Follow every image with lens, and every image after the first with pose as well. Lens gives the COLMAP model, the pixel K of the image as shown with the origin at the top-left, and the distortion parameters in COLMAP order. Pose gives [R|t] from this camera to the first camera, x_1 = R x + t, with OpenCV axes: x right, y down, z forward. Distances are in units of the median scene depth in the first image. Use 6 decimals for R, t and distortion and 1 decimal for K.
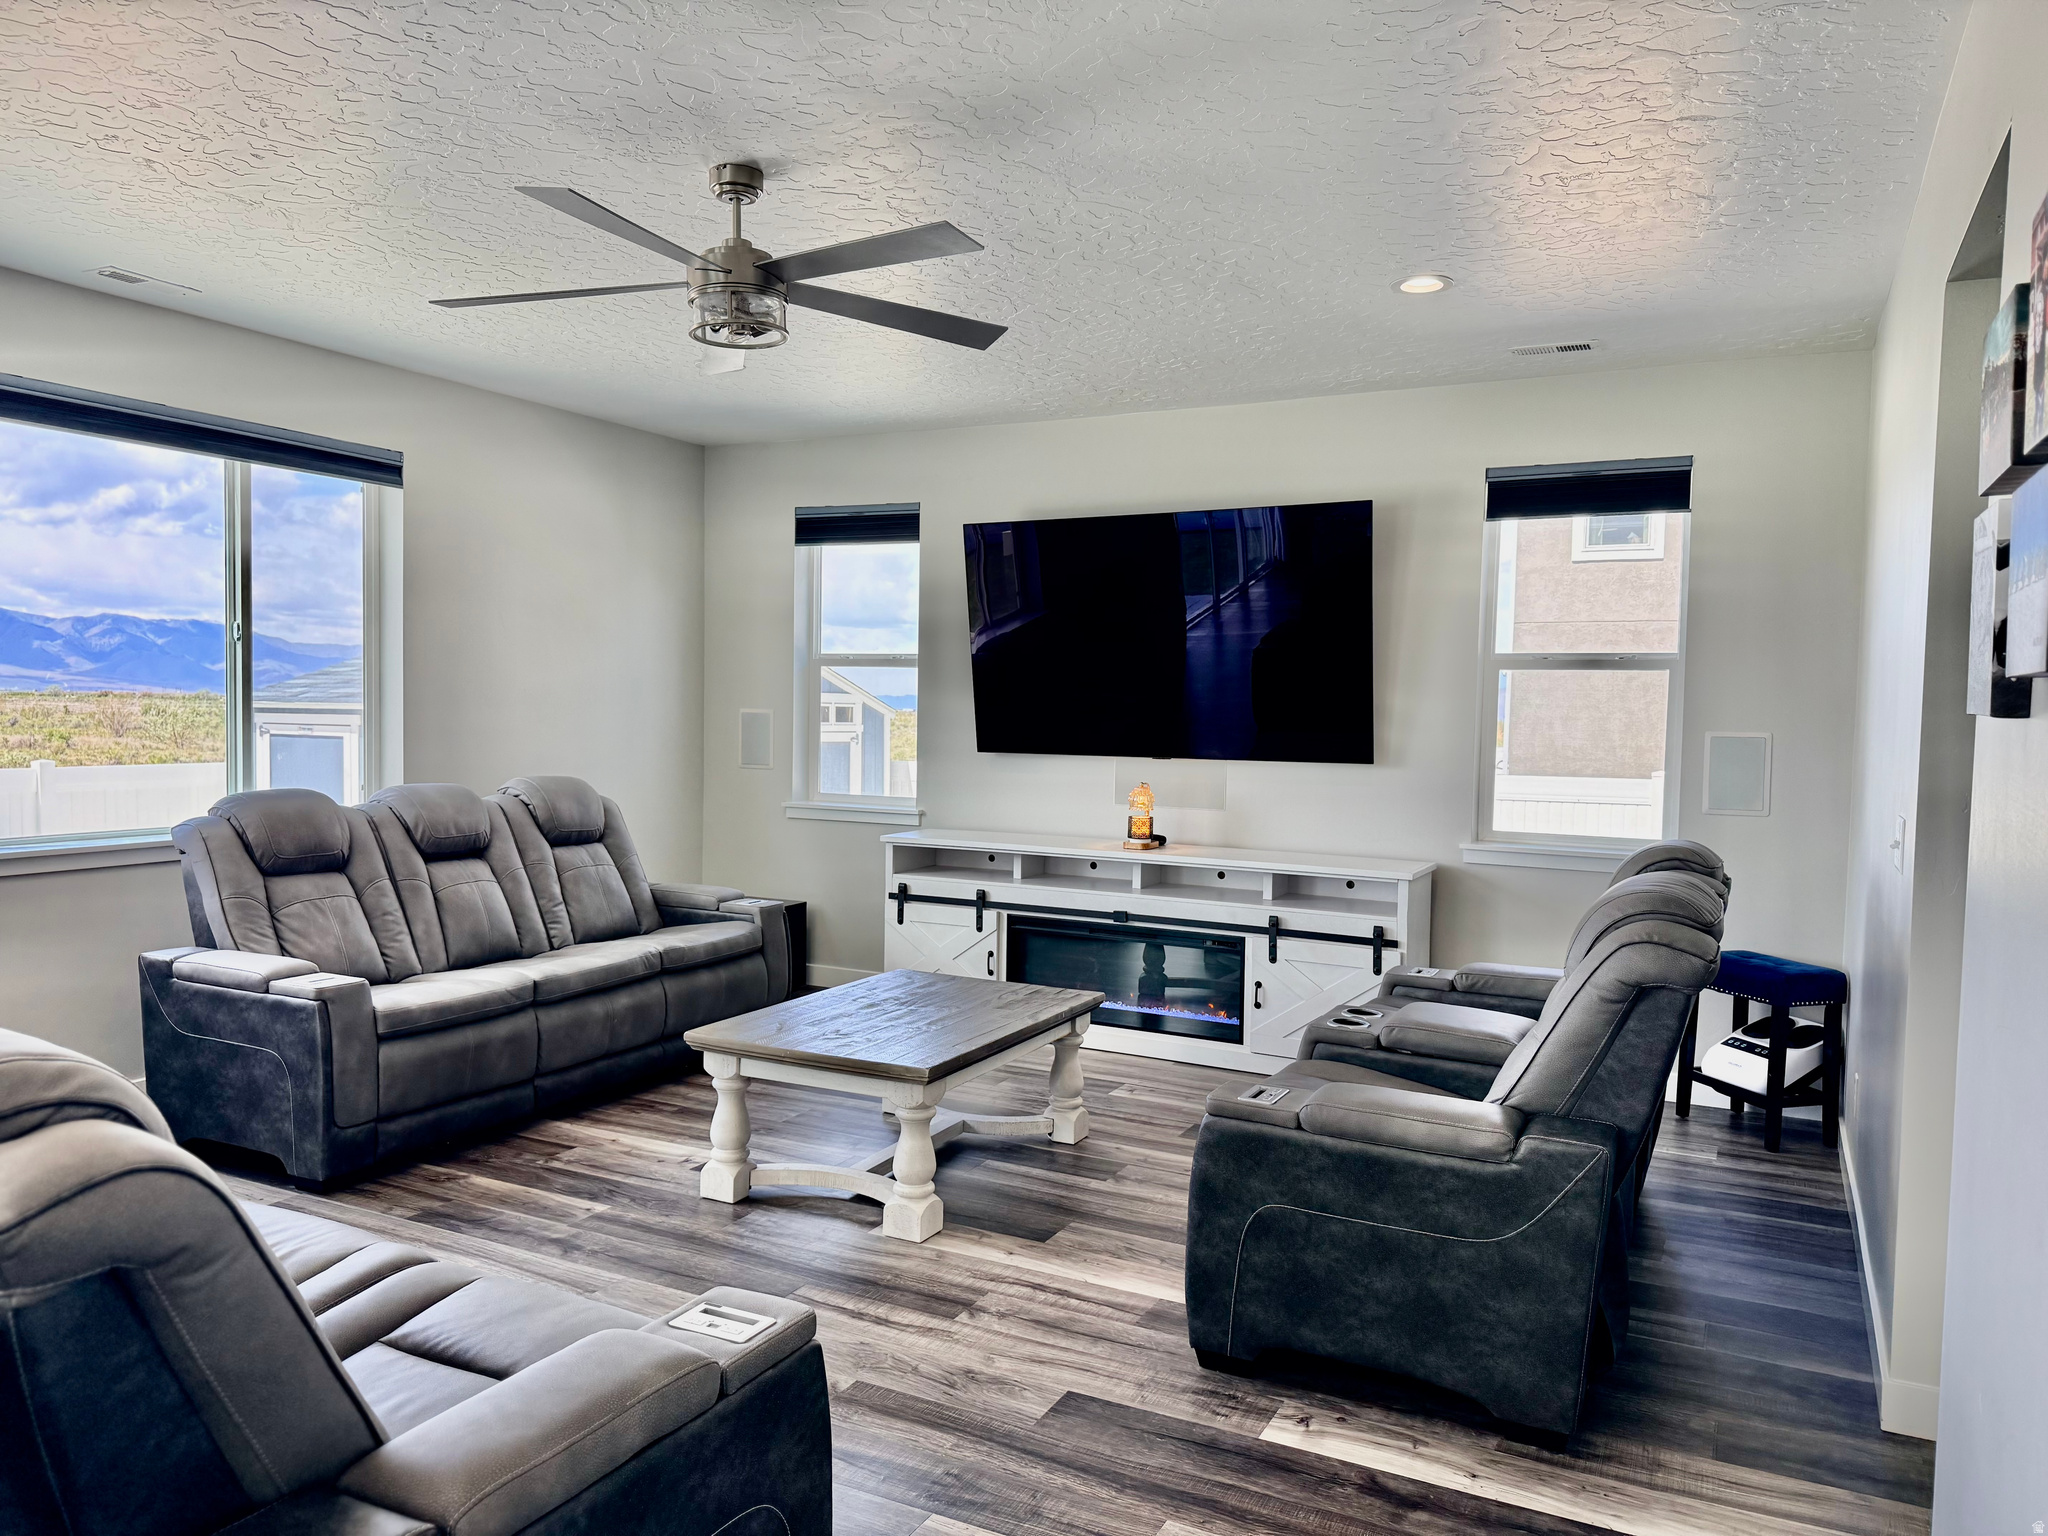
lens RADIAL K [[1436.3, 0, 1003.3], [0, 1436.3, 795.0], [0, 0, 1]] dist [0.037878, -0.038225]
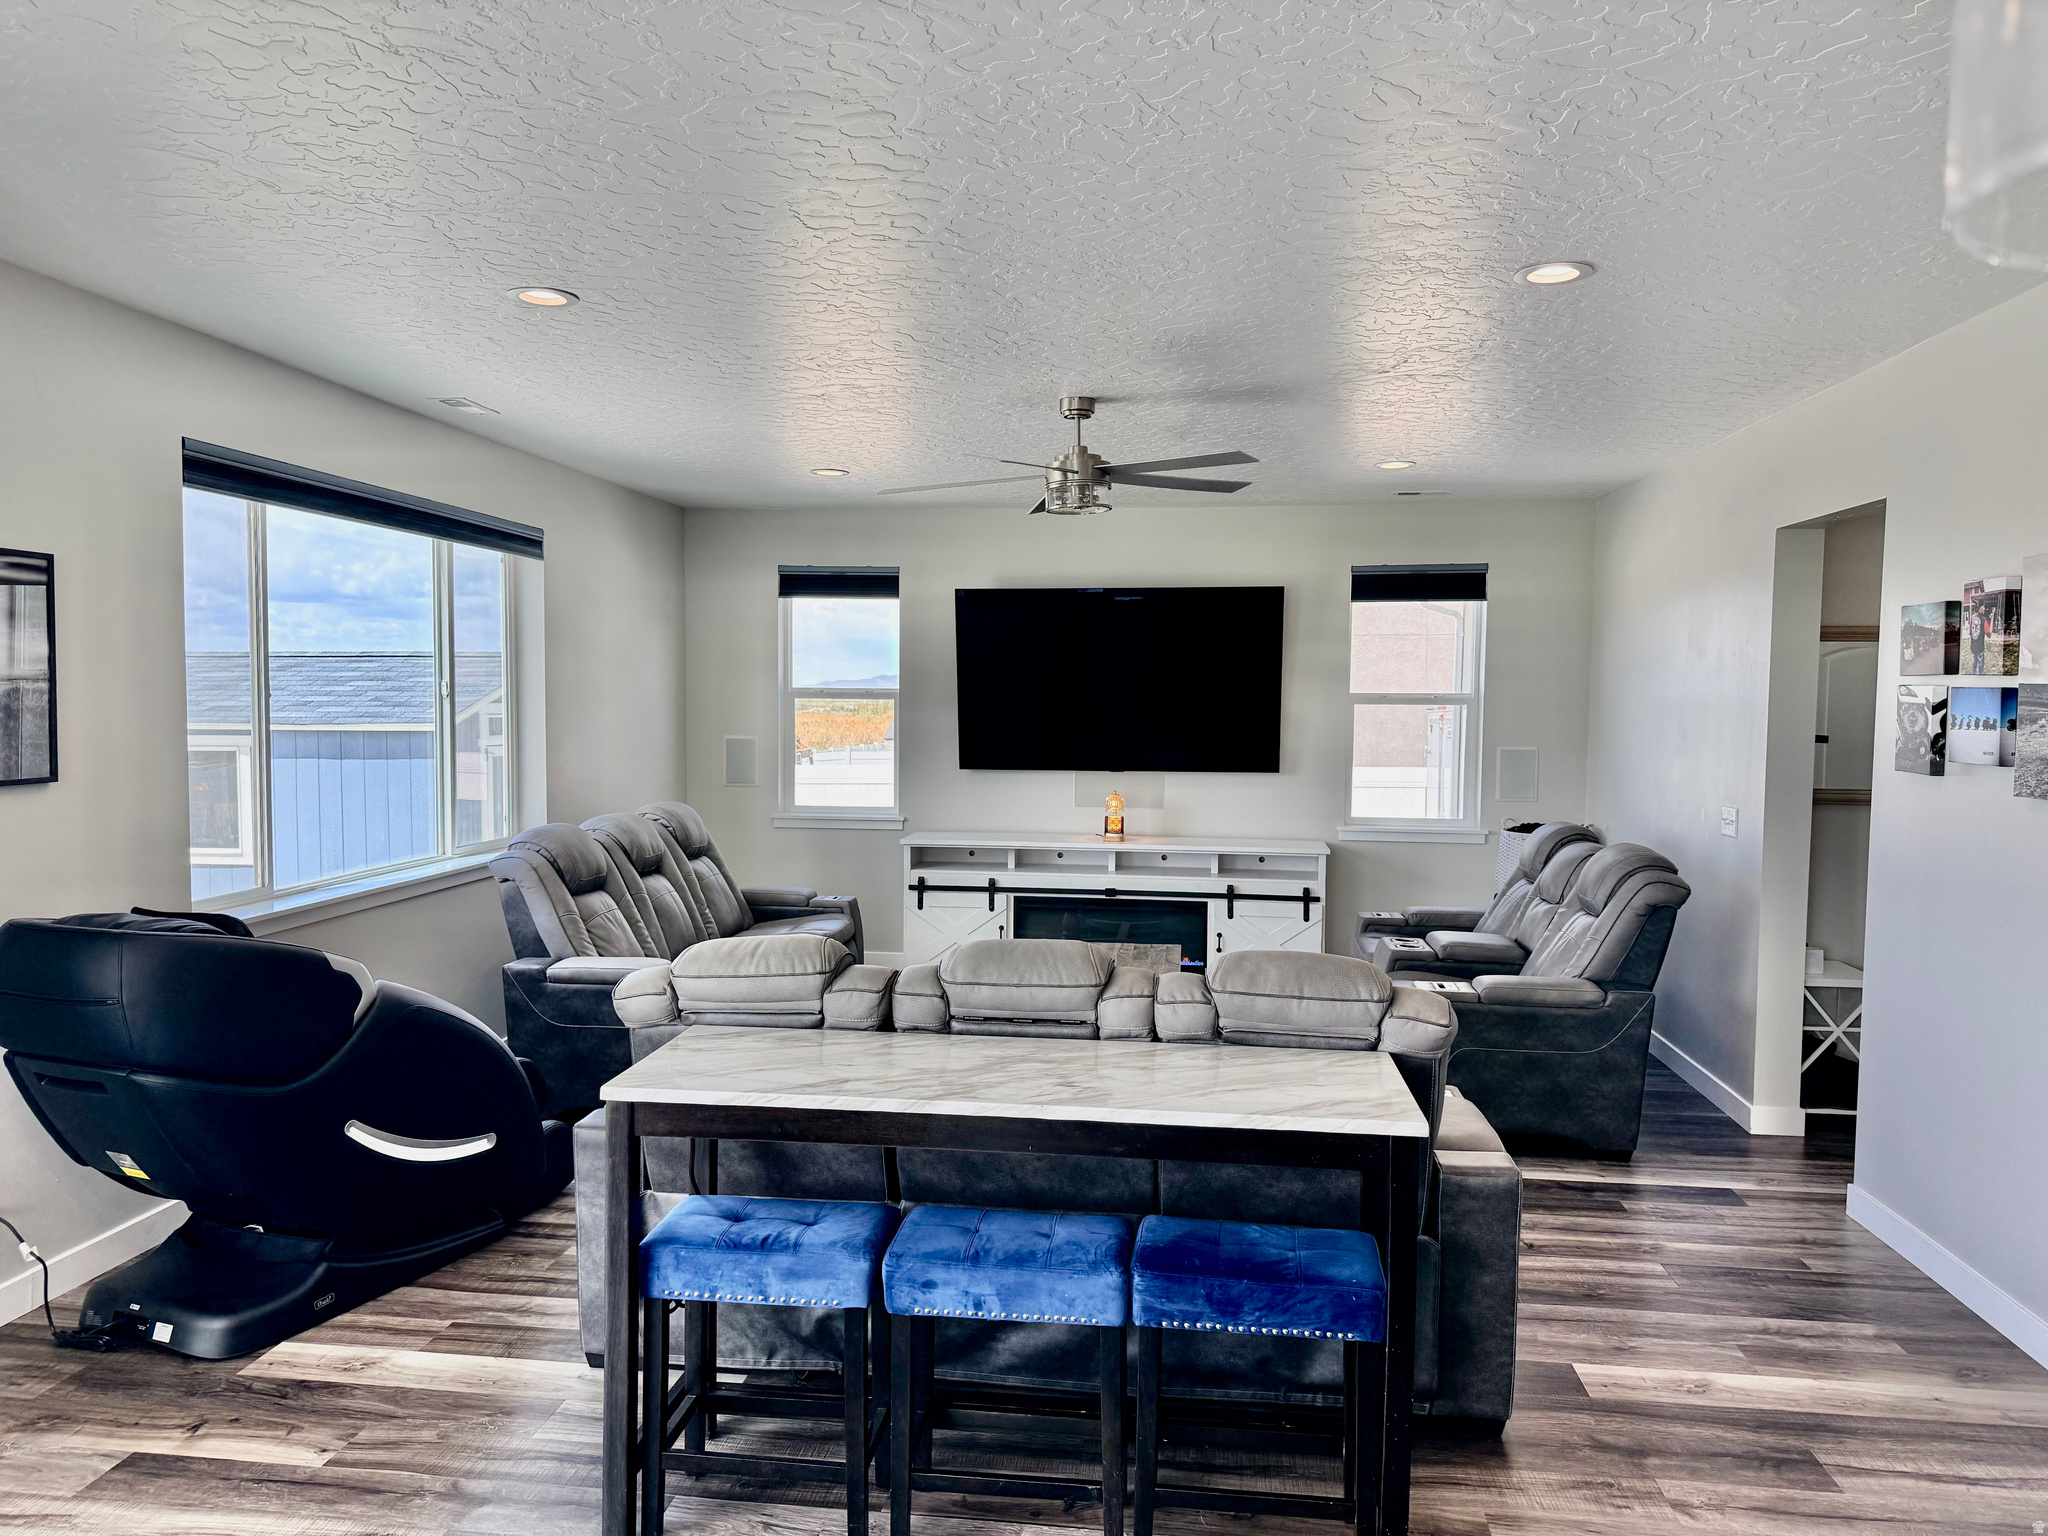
lens RADIAL K [[1436.3, 0, 1021.9], [0, 1436.3, 773.0], [0, 0, 1]] dist [0.037878, -0.038225]
pose [[0.937746, -0.028499, 0.346149, -0.468833], [0.028979, 0.999573, 0.003790, -0.034327], [-0.346110, 0.006477, 0.938172, -0.226257]]
